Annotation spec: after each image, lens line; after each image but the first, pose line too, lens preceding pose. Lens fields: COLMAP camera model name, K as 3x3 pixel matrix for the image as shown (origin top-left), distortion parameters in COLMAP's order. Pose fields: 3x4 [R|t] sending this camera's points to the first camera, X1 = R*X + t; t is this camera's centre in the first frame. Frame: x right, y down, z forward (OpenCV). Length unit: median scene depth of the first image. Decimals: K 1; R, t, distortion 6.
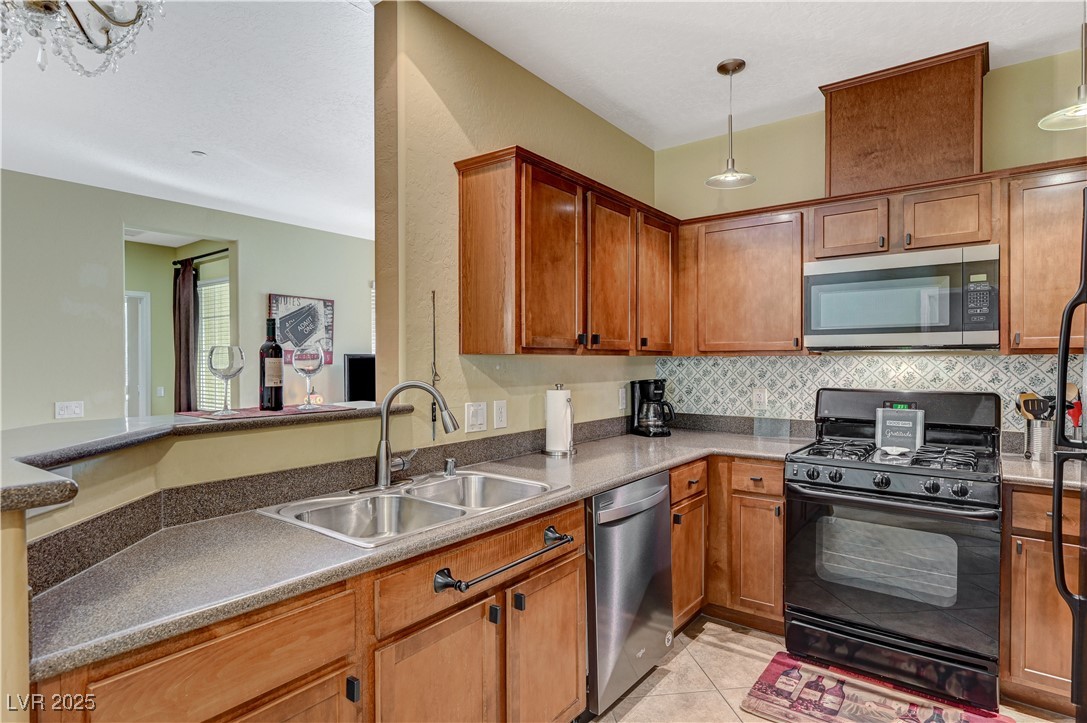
lens RADIAL K [[567.4, 0, 556.6], [0, 567.4, 364.1], [0, 0, 1]] dist [-0.001945, 0.001203]
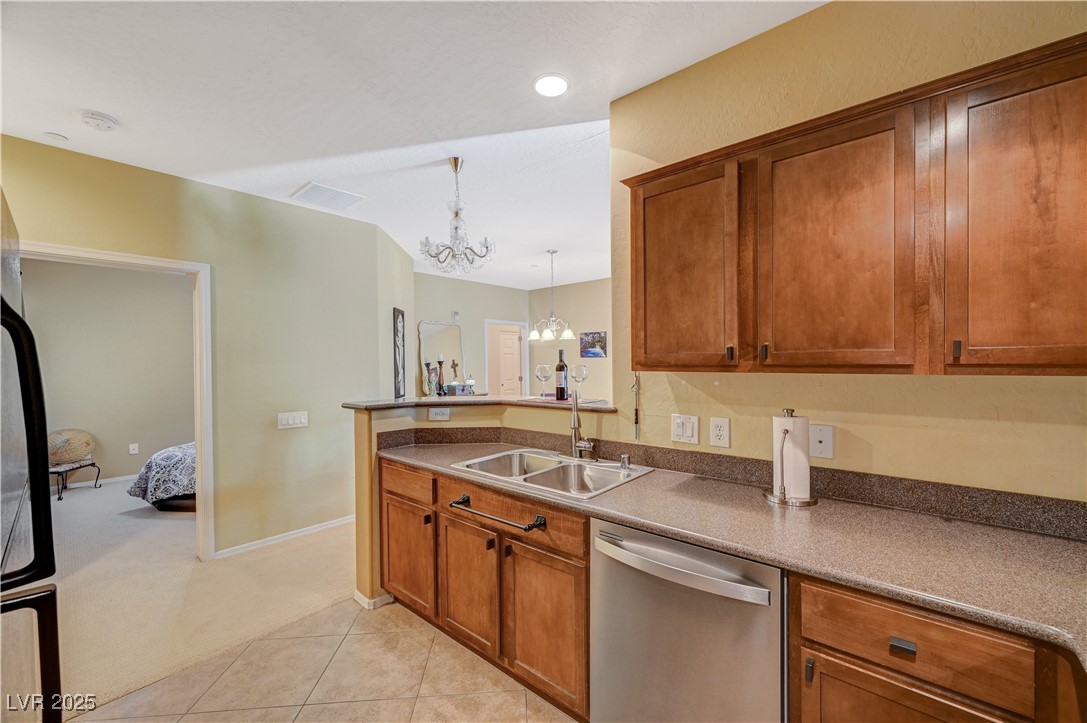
lens RADIAL K [[428.7, 0, 557.5], [0, 428.7, 365.1], [0, 0, 1]] dist [-0.005218, -0.000370]
pose [[-0.045574, 0.011598, -0.998894, 0.601151], [0.002296, 0.999931, 0.011506, -0.031873], [0.998958, -0.001769, -0.045598, 0.721708]]
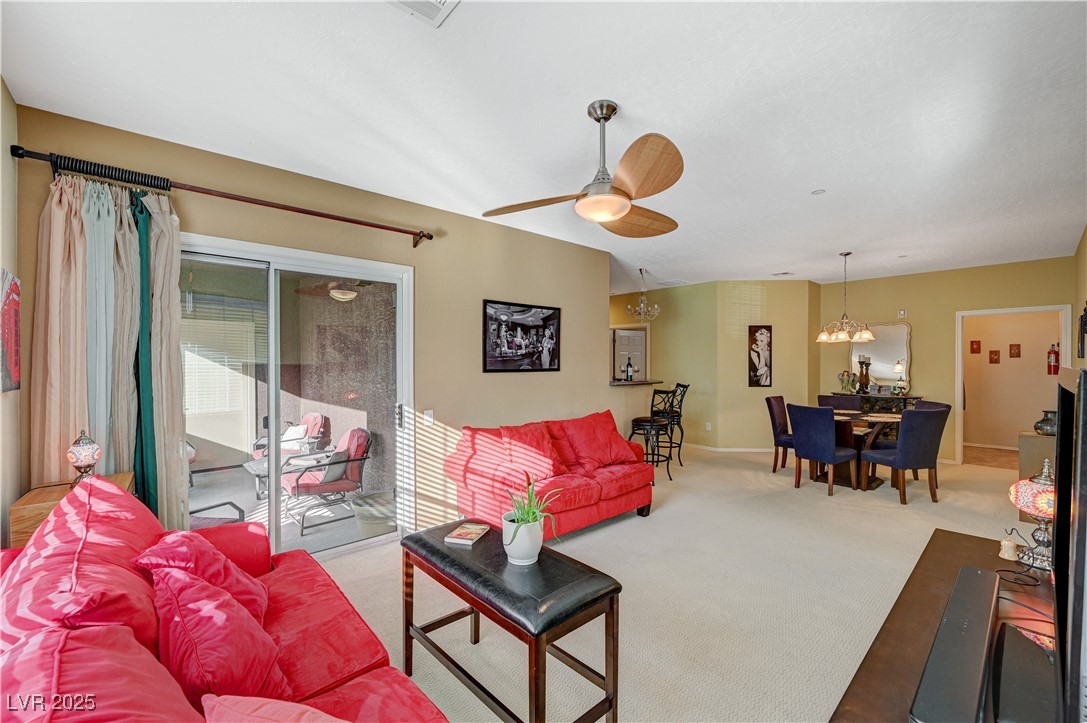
lens RADIAL K [[454.7, 0, 544.3], [0, 454.7, 362.6], [0, 0, 1]] dist [-0.004983, -0.000805]
pose [[-0.982798, 0.001652, 0.184678, -0.365300], [0.003485, 0.999948, 0.009601, -0.052806], [-0.184652, 0.010079, -0.982752, 2.877677]]
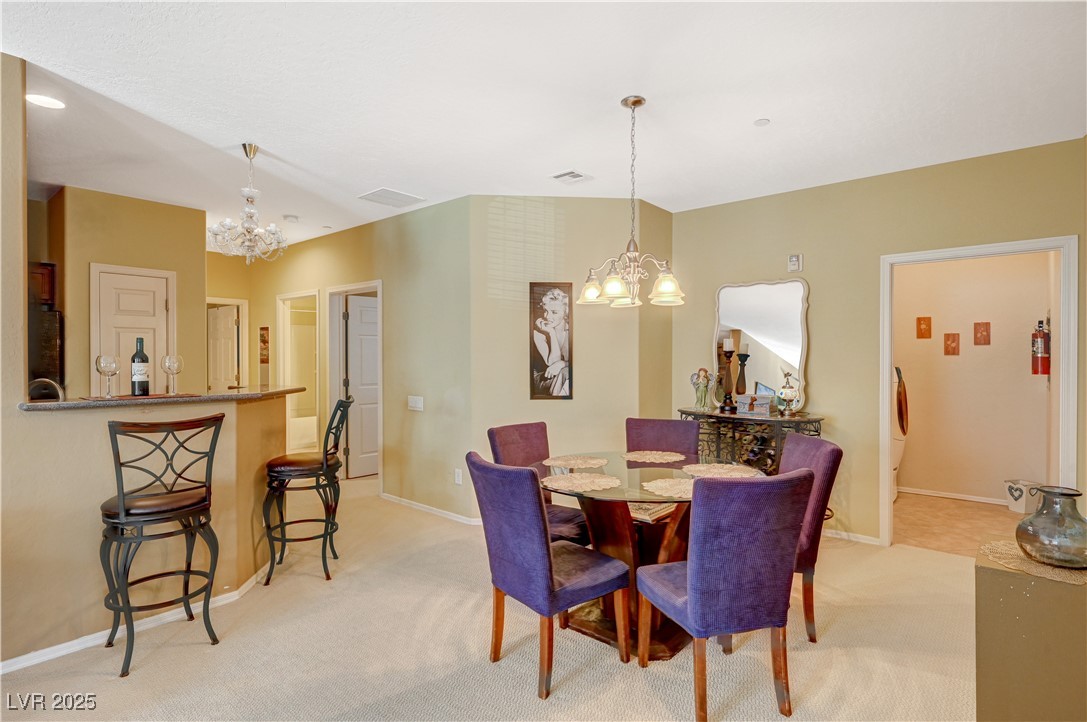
lens RADIAL K [[555.3, 0, 553.4], [0, 555.3, 359.1], [0, 0, 1]] dist [-0.007060, -0.000313]
pose [[-0.998864, 0.002028, 0.047606, -1.215255], [0.002625, 0.999919, 0.012479, -0.025943], [-0.047576, 0.012589, -0.998788, 1.723122]]
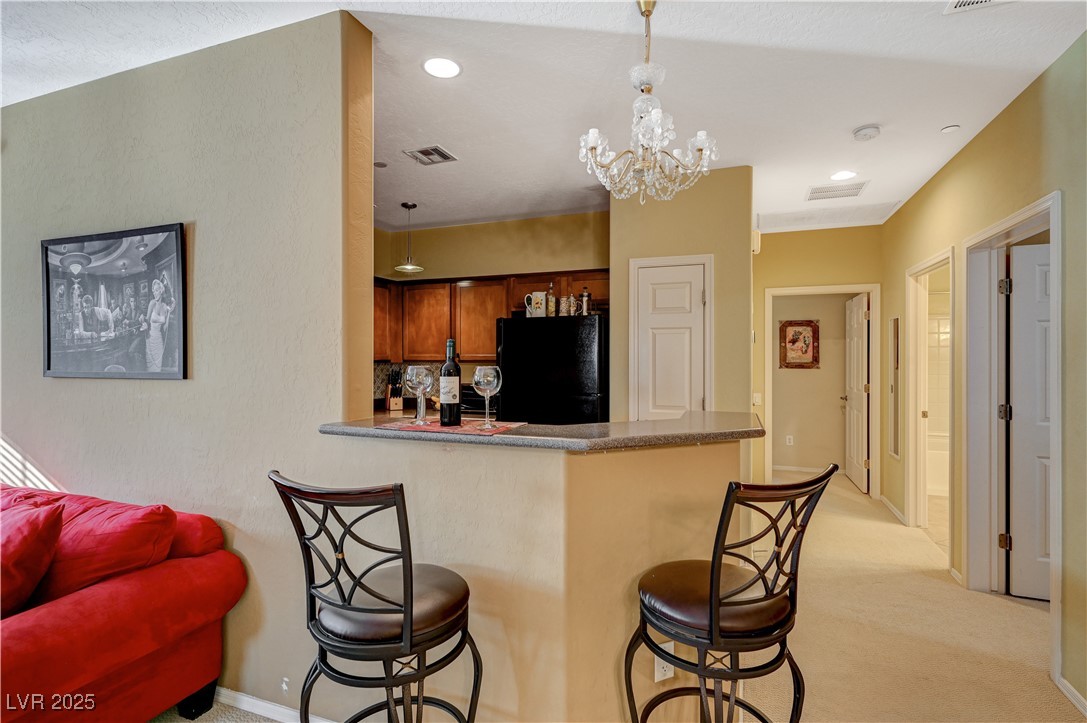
lens RADIAL K [[521.5, 0, 553.5], [0, 521.5, 357.5], [0, 0, 1]] dist [0.002373, -0.000425]
pose [[-0.284551, -0.000048, 0.958661, -1.067259], [0.009328, 0.999953, 0.002819, -0.033409], [-0.958615, 0.009744, -0.284537, 0.753698]]
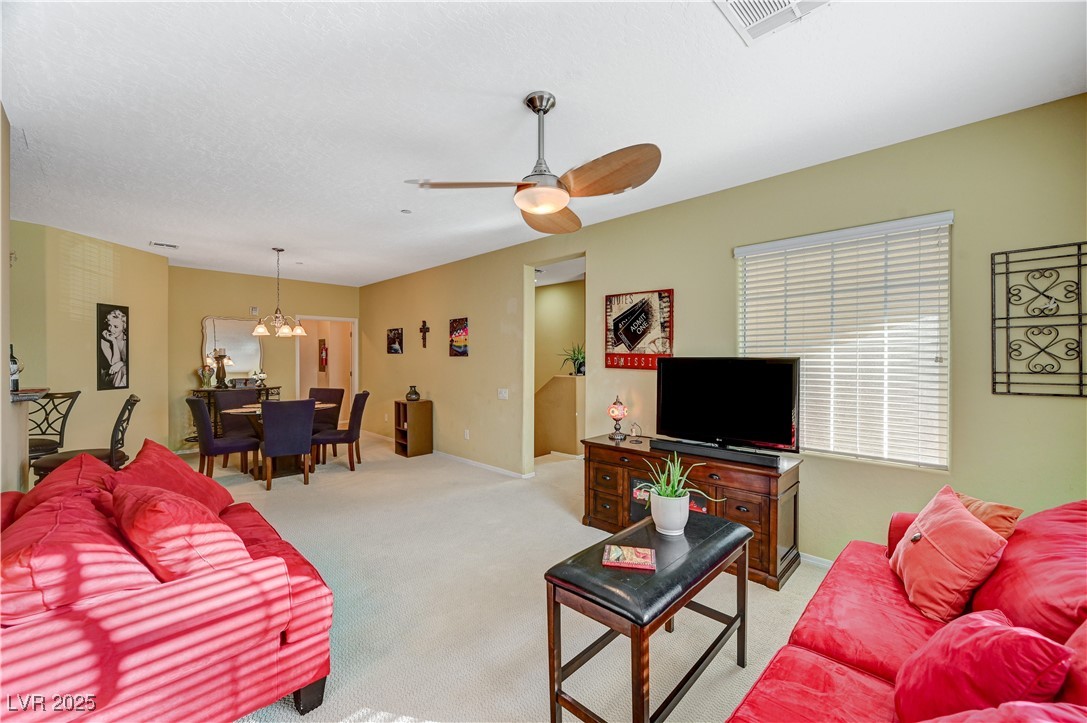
lens RADIAL K [[428.7, 0, 554.5], [0, 428.7, 364.0], [0, 0, 1]] dist [-0.005218, -0.000370]
pose [[-0.108438, 0.016071, -0.993973, 0.505230], [-0.010098, 0.999800, 0.017267, -0.039181], [0.994052, 0.011910, -0.108254, 2.096725]]
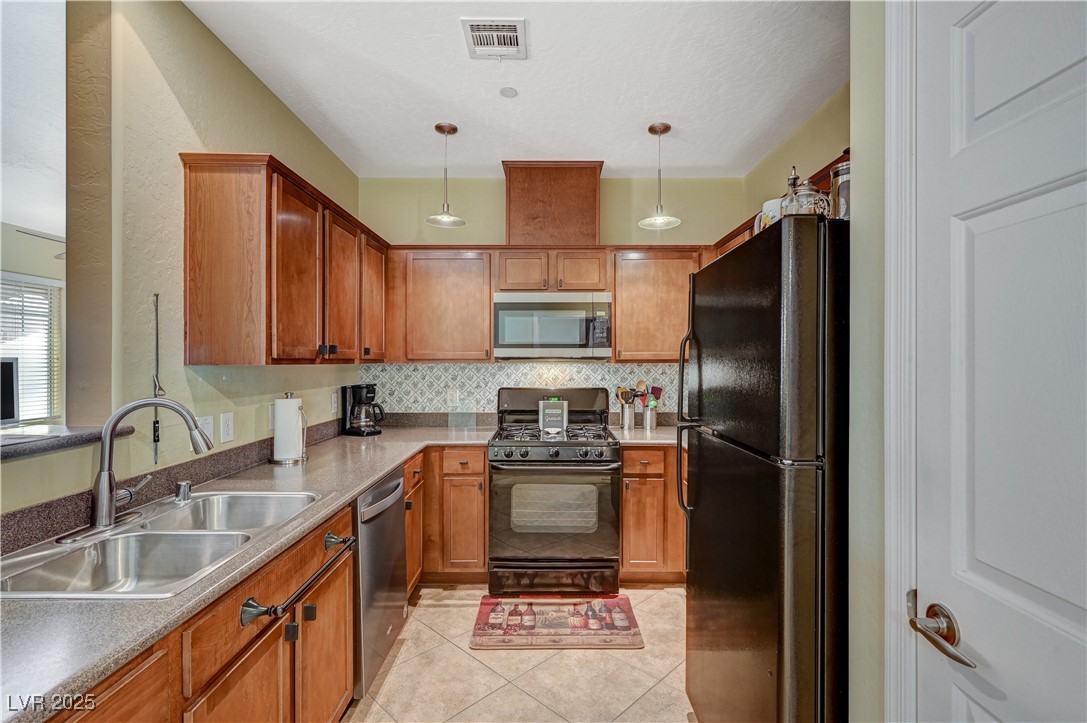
lens RADIAL K [[491.5, 0, 542.6], [0, 491.5, 359.5], [0, 0, 1]] dist [-0.004522, 0.000729]
pose [[0.802142, 0.001945, 0.597130, -0.157484], [0.003489, 0.999962, -0.007944, -0.015746], [-0.597123, 0.008456, 0.802105, 0.026969]]
